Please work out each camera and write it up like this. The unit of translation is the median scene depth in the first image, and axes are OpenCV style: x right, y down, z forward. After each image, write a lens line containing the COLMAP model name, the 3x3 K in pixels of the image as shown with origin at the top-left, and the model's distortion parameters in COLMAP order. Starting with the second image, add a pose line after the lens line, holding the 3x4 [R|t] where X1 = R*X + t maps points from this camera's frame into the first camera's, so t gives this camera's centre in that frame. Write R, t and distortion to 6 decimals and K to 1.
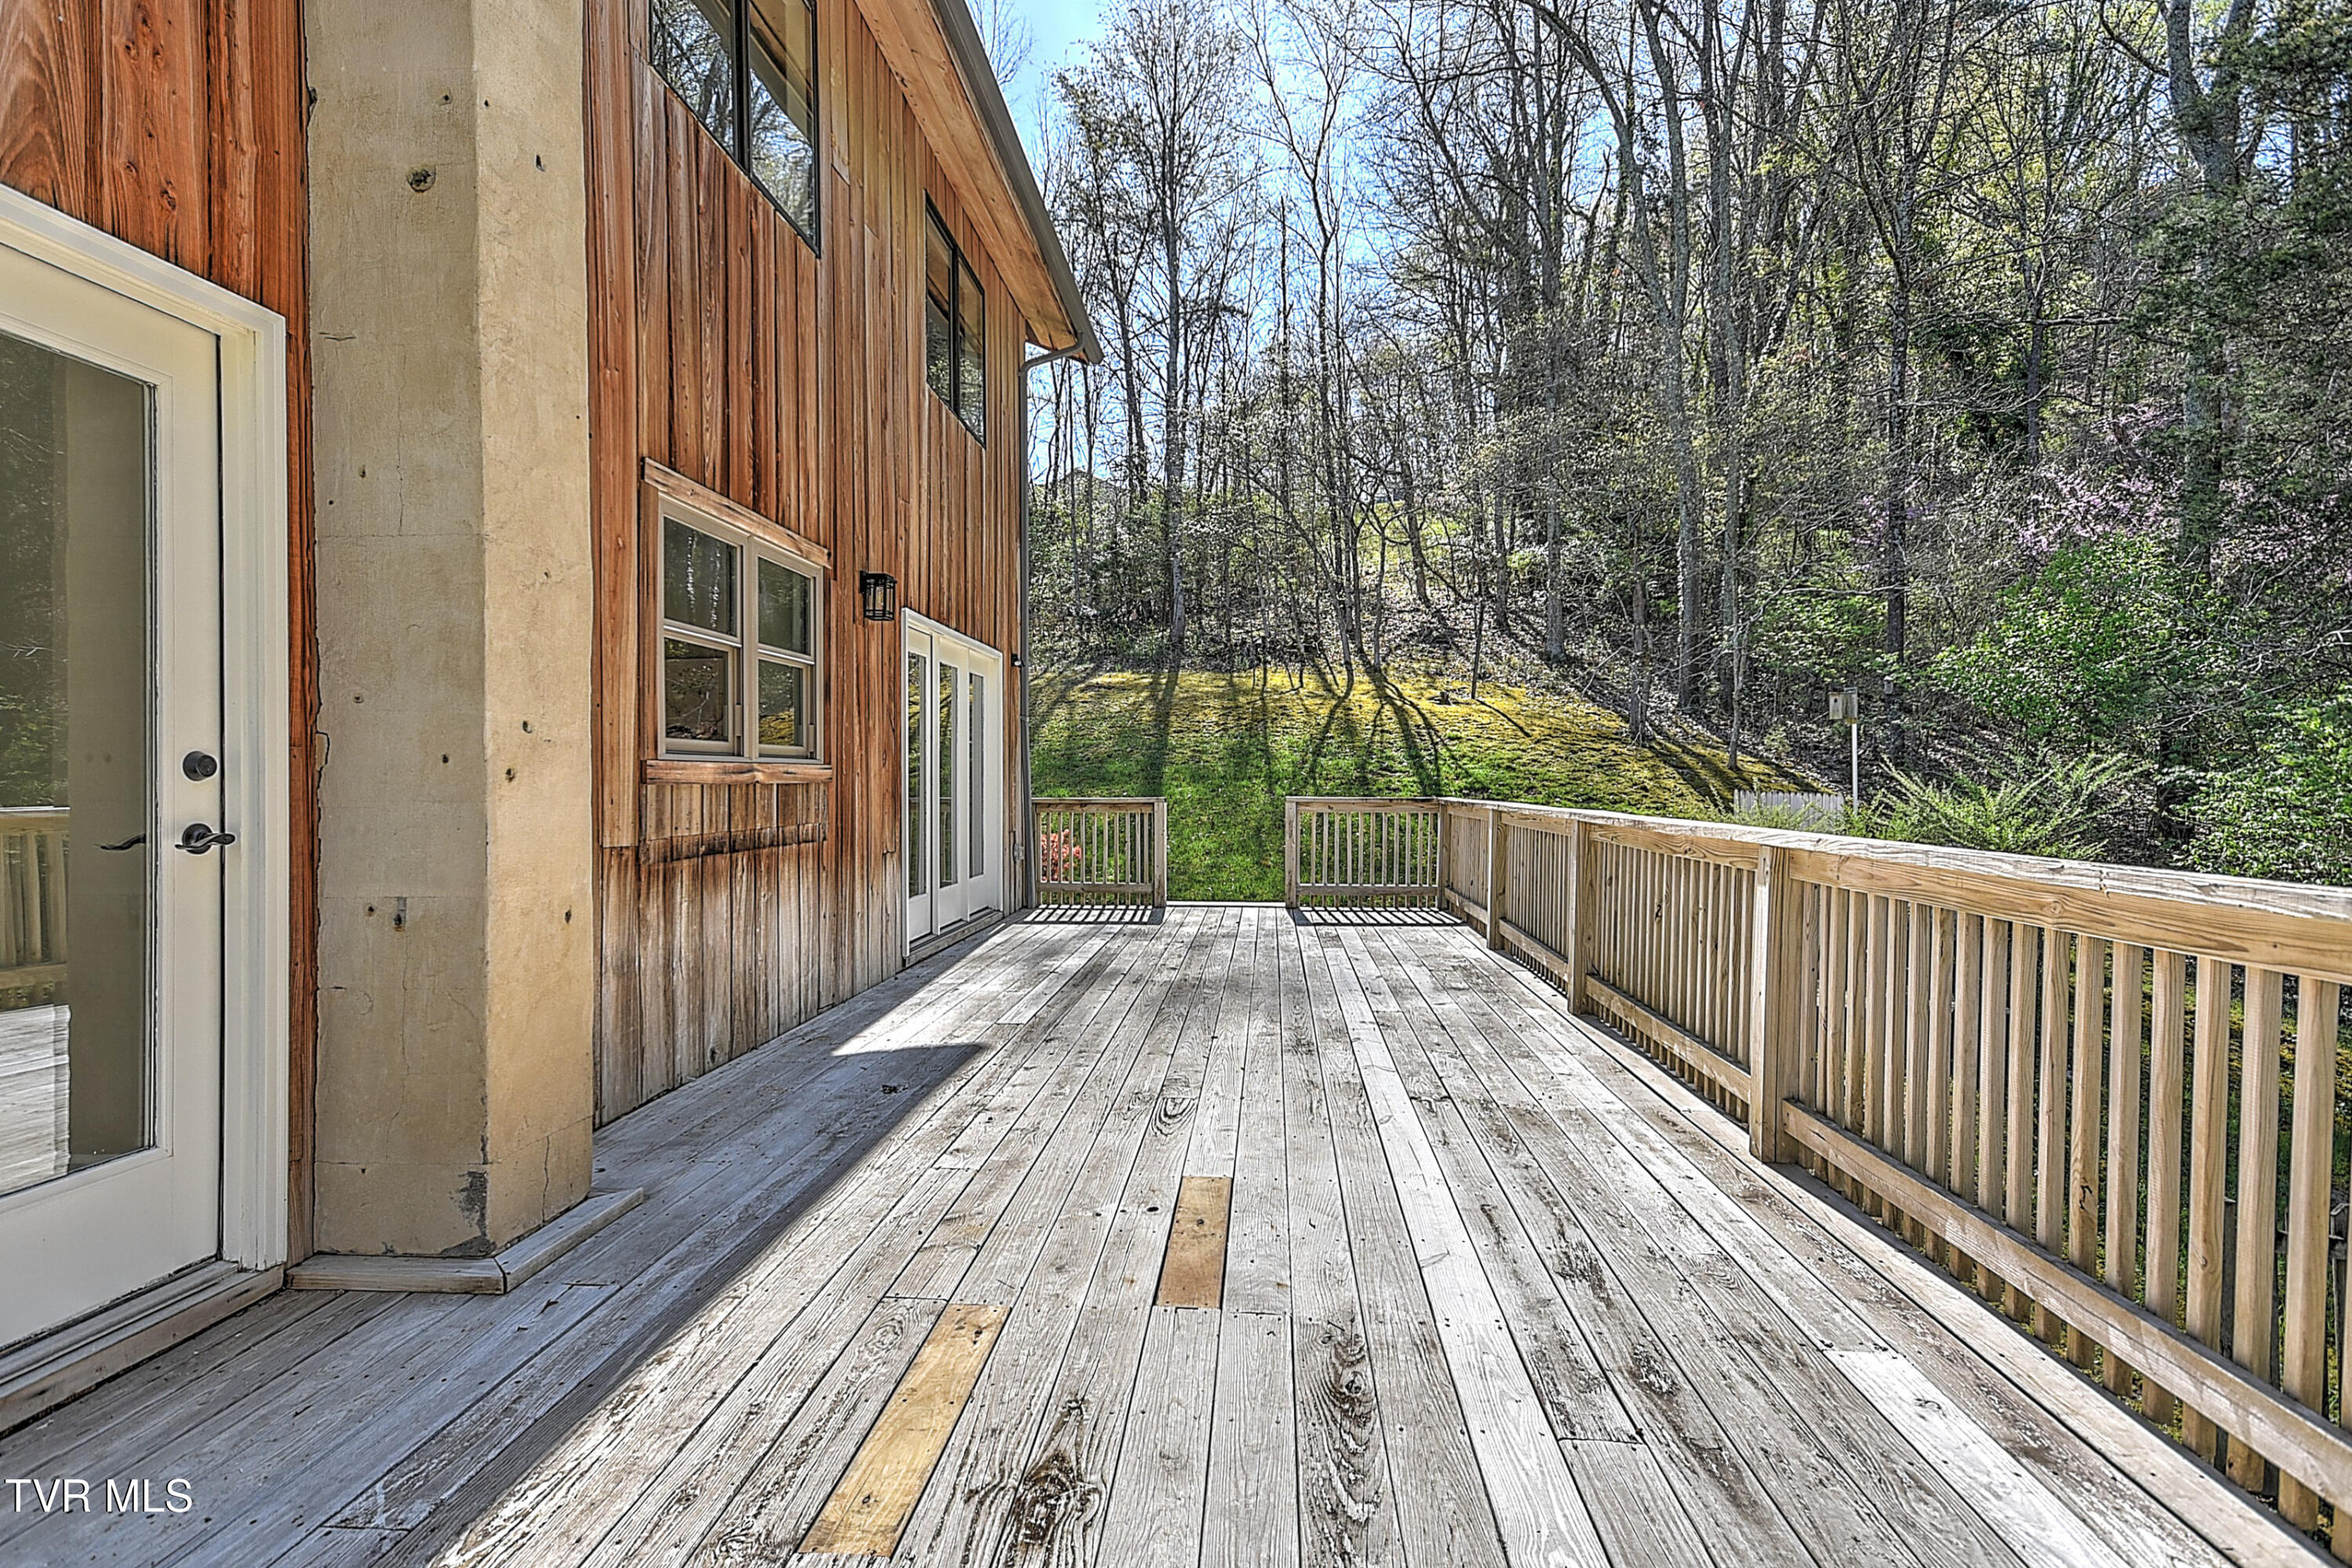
lens RADIAL K [[1168.2, 0, 1165.3], [0, 1168.2, 778.4], [0, 0, 1]] dist [0.021894, -0.000489]
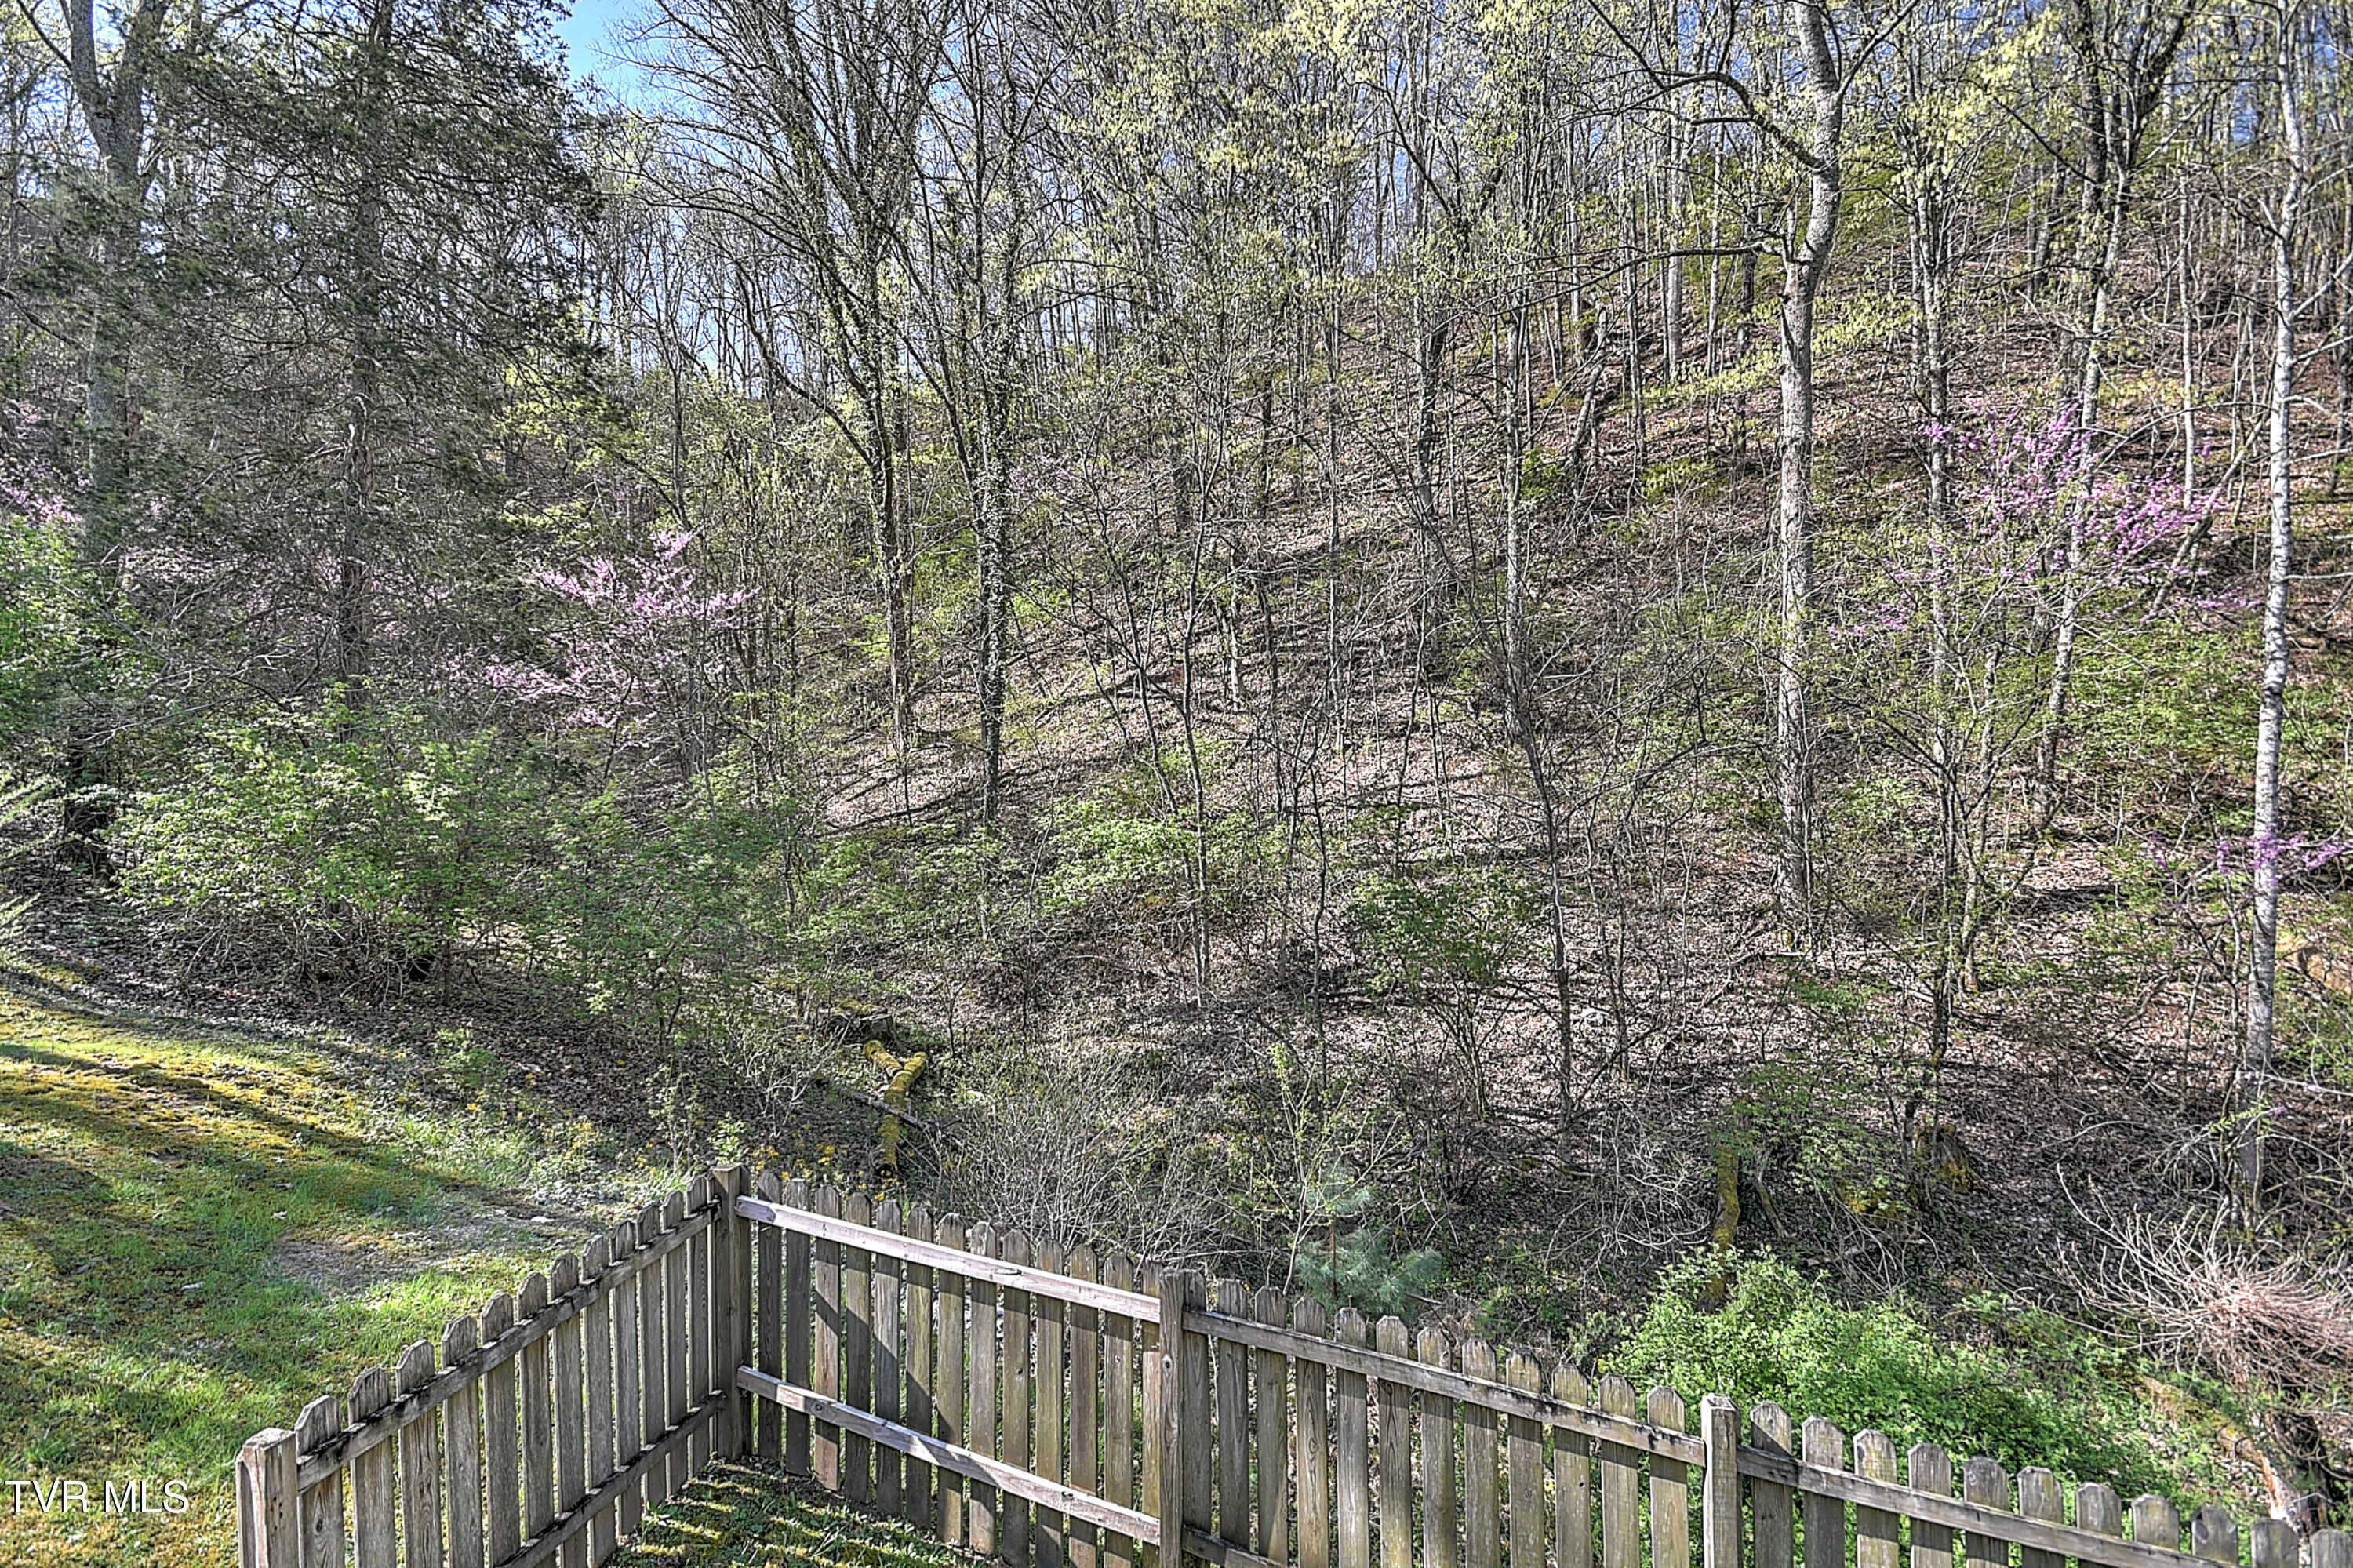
lens RADIAL K [[1028.6, 0, 1169.8], [0, 1028.6, 793.3], [0, 0, 1]] dist [0.001286, -0.001473]
pose [[0.044324, -0.009983, 0.998967, 0.134880], [0.005874, 0.999935, 0.009732, -0.008520], [-0.999000, 0.005437, 0.044380, 0.186486]]
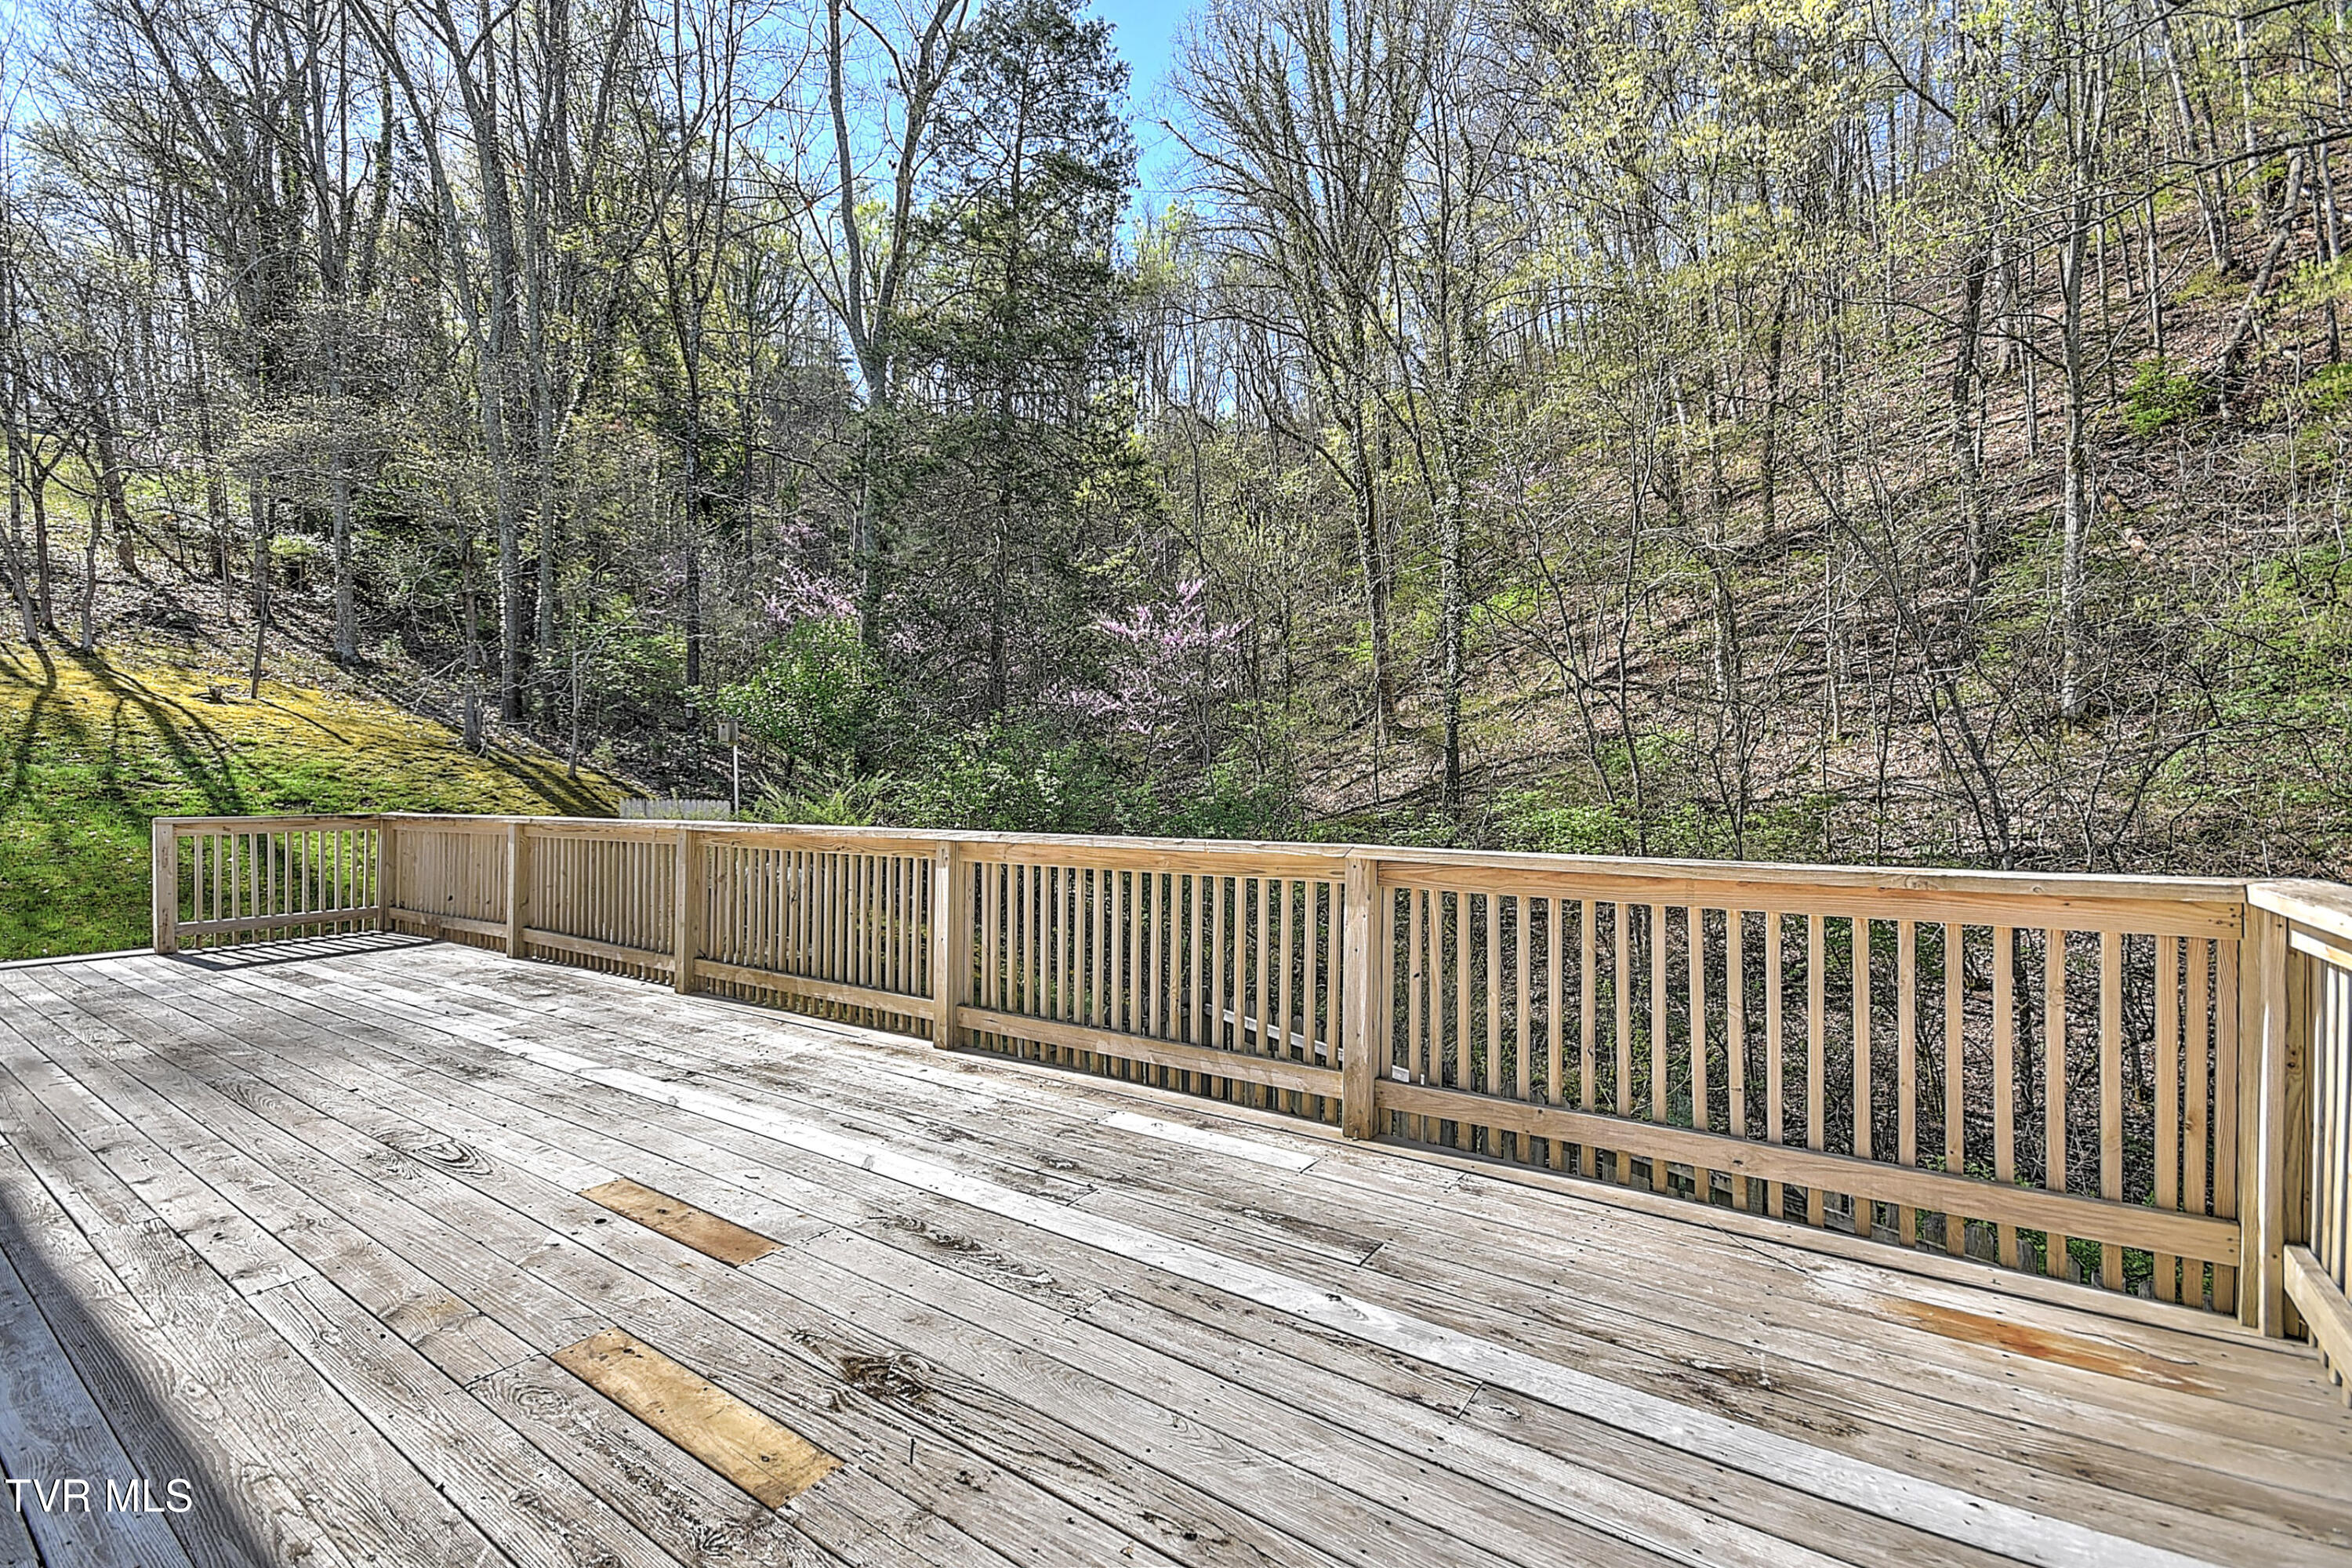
lens RADIAL K [[1028.1, 0, 1167.9], [0, 1028.1, 781.7], [0, 0, 1]] dist [0.001286, -0.001473]
pose [[0.500698, -0.004569, 0.865610, -0.127970], [0.005947, 0.999981, 0.001838, -0.005182], [-0.865602, 0.004228, 0.500716, 0.023907]]
